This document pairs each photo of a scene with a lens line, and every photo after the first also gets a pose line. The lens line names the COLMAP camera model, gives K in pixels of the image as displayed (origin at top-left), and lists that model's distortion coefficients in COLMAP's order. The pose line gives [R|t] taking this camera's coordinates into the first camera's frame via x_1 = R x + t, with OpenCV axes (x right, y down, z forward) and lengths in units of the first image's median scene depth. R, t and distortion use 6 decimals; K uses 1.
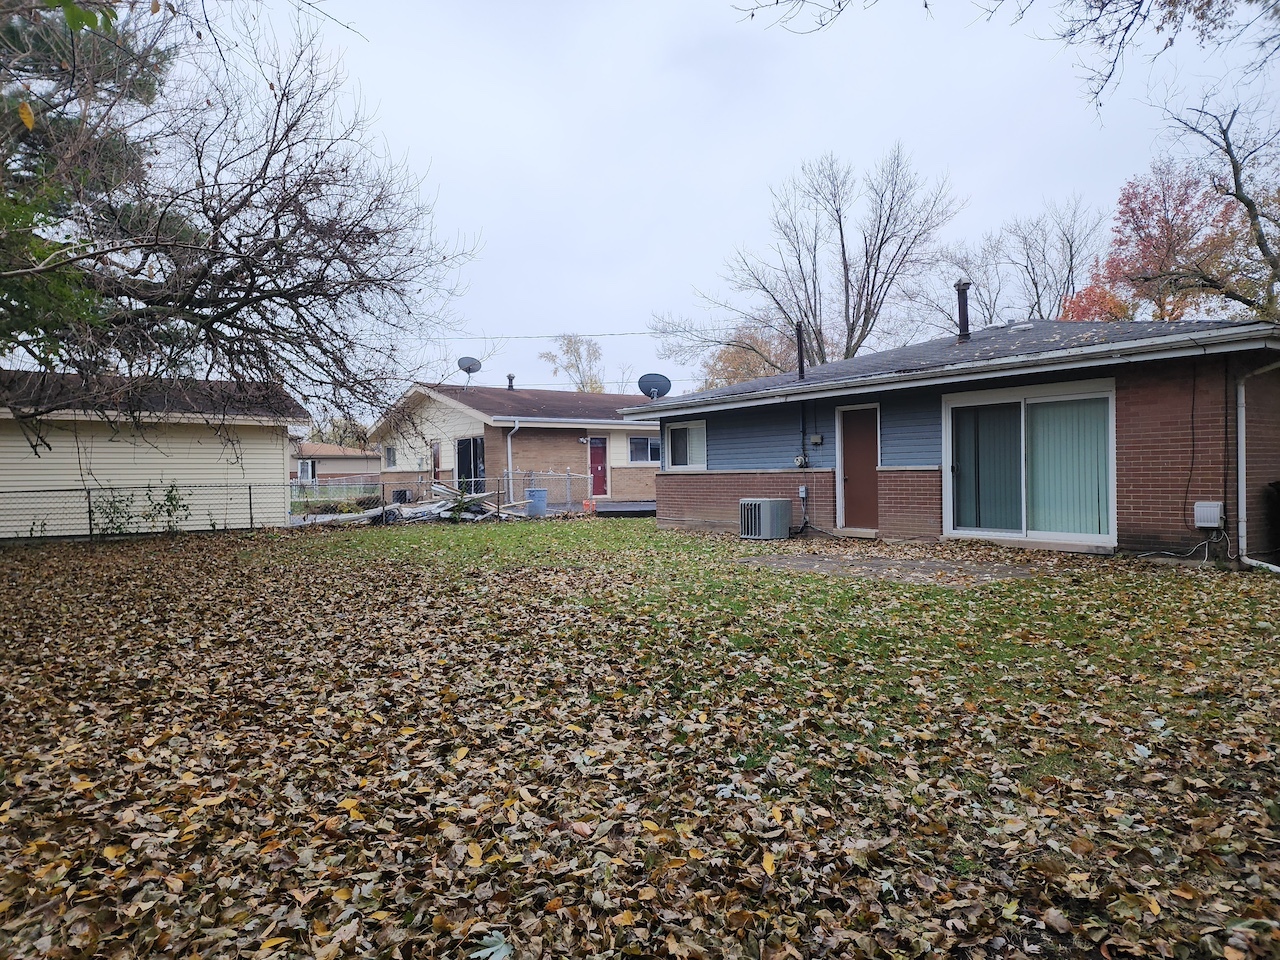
lens RADIAL K [[827.5, 0, 640.0], [0, 827.5, 480.0], [0, 0, 1]] dist [0.081061, -0.062086]
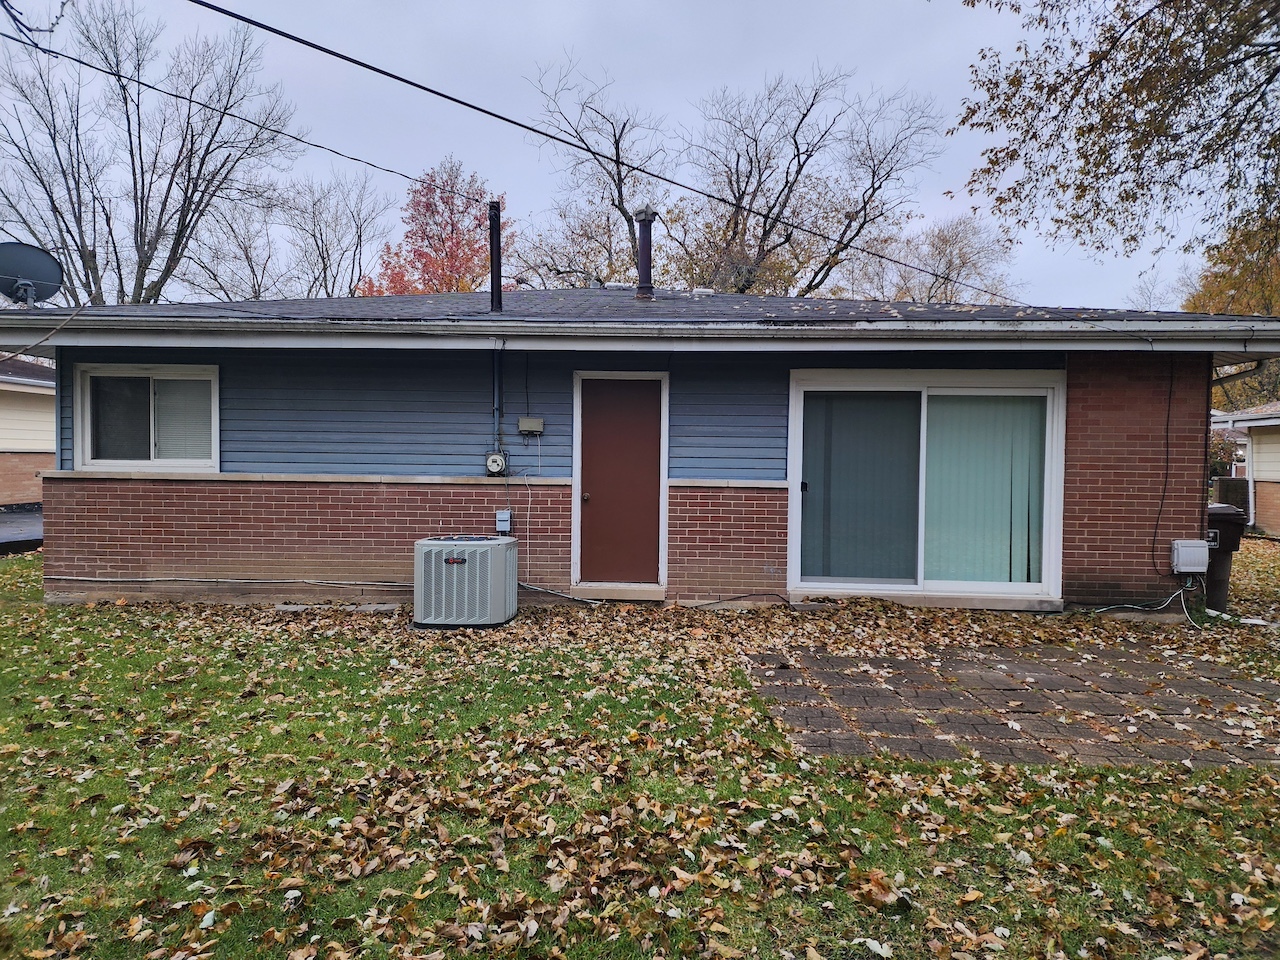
lens RADIAL K [[827.5, 0, 640.0], [0, 827.5, 480.0], [0, 0, 1]] dist [0.081061, -0.062086]
pose [[0.617383, -0.000589, 0.786662, -0.216397], [-0.016430, 0.999772, 0.013643, -0.026513], [-0.786491, -0.021348, 0.617233, 0.747391]]
